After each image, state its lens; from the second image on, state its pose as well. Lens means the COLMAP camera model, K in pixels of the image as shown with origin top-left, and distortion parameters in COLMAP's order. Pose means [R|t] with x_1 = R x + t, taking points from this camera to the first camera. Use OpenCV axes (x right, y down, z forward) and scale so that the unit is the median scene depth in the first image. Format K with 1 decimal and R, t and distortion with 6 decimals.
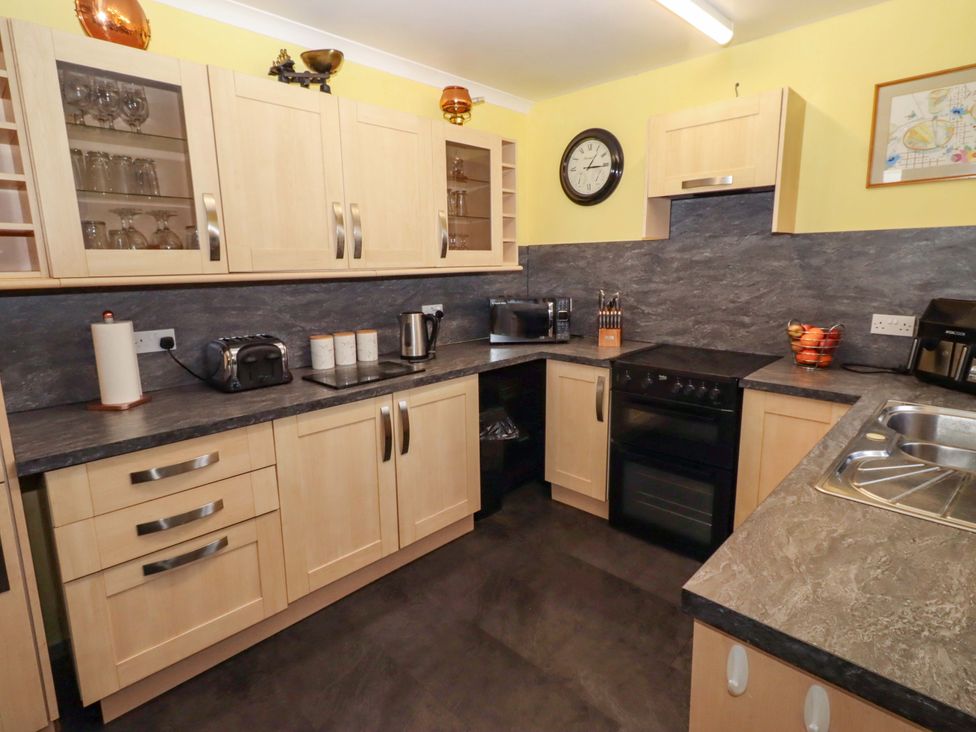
lens RADIAL K [[509.1, 0, 489.3], [0, 509.1, 350.3], [0, 0, 1]] dist [-0.000930, 0.002183]
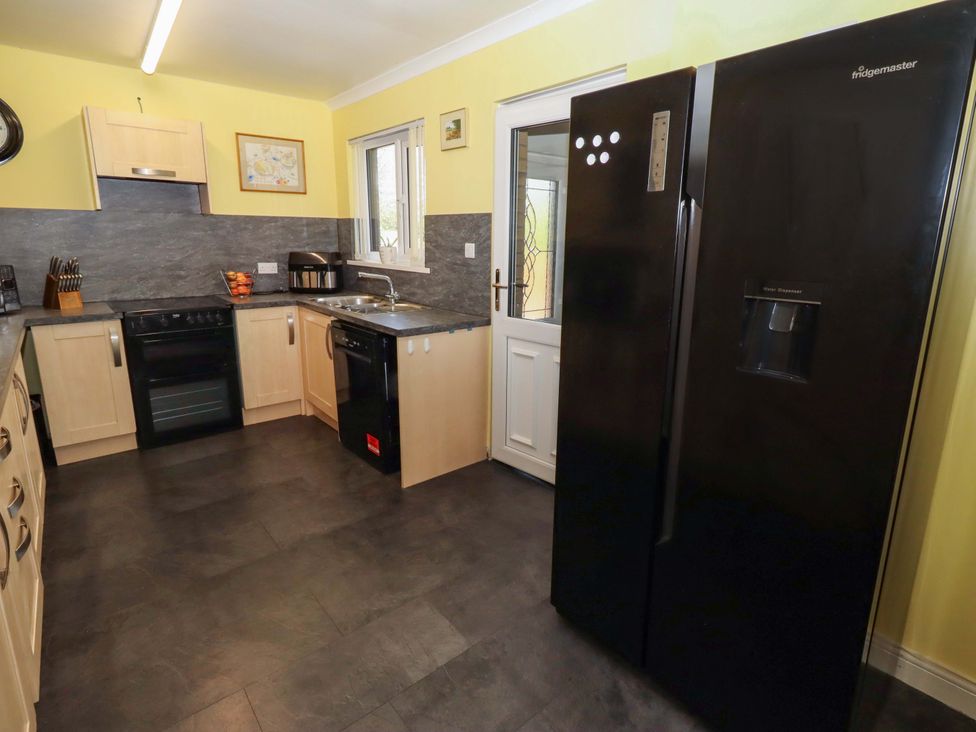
lens RADIAL K [[509.1, 0, 494.3], [0, 509.1, 350.8], [0, 0, 1]] dist [-0.000930, 0.002183]
pose [[0.101775, -0.205938, 0.973258, -0.846872], [0.155265, 0.969637, 0.188936, 0.017473], [-0.982616, 0.131884, 0.130660, -0.013913]]
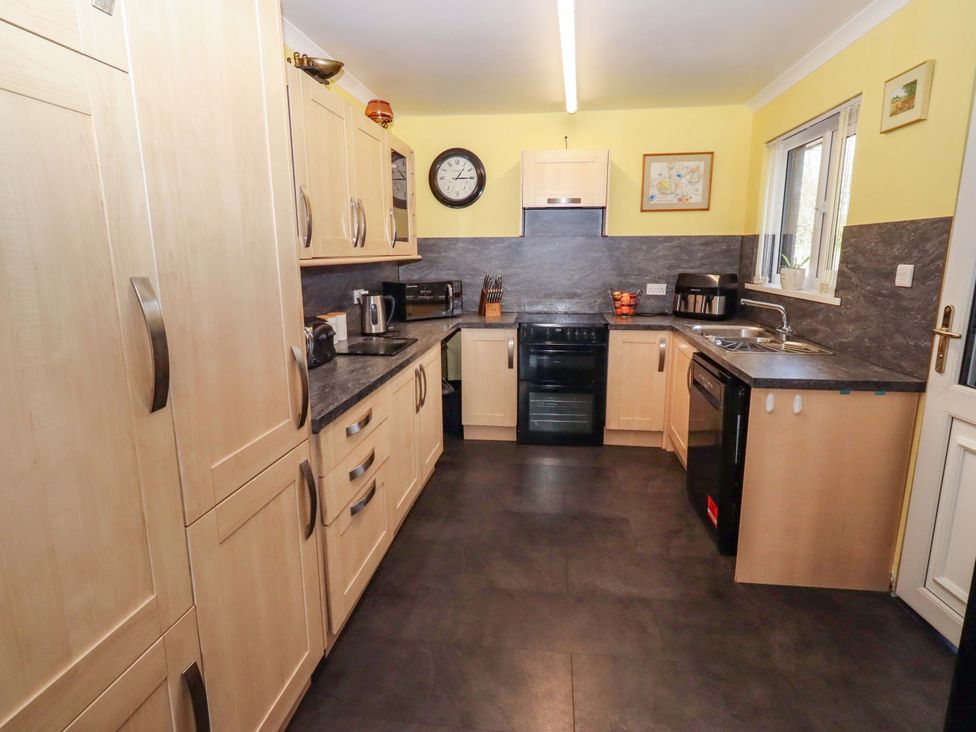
lens RADIAL K [[509.1, 0, 494.9], [0, 509.1, 349.6], [0, 0, 1]] dist [-0.000930, 0.002183]
pose [[0.798938, -0.102035, 0.592694, -0.637769], [0.094903, 0.994545, 0.043289, 0.025754], [-0.593878, 0.021663, 0.804263, -0.086814]]
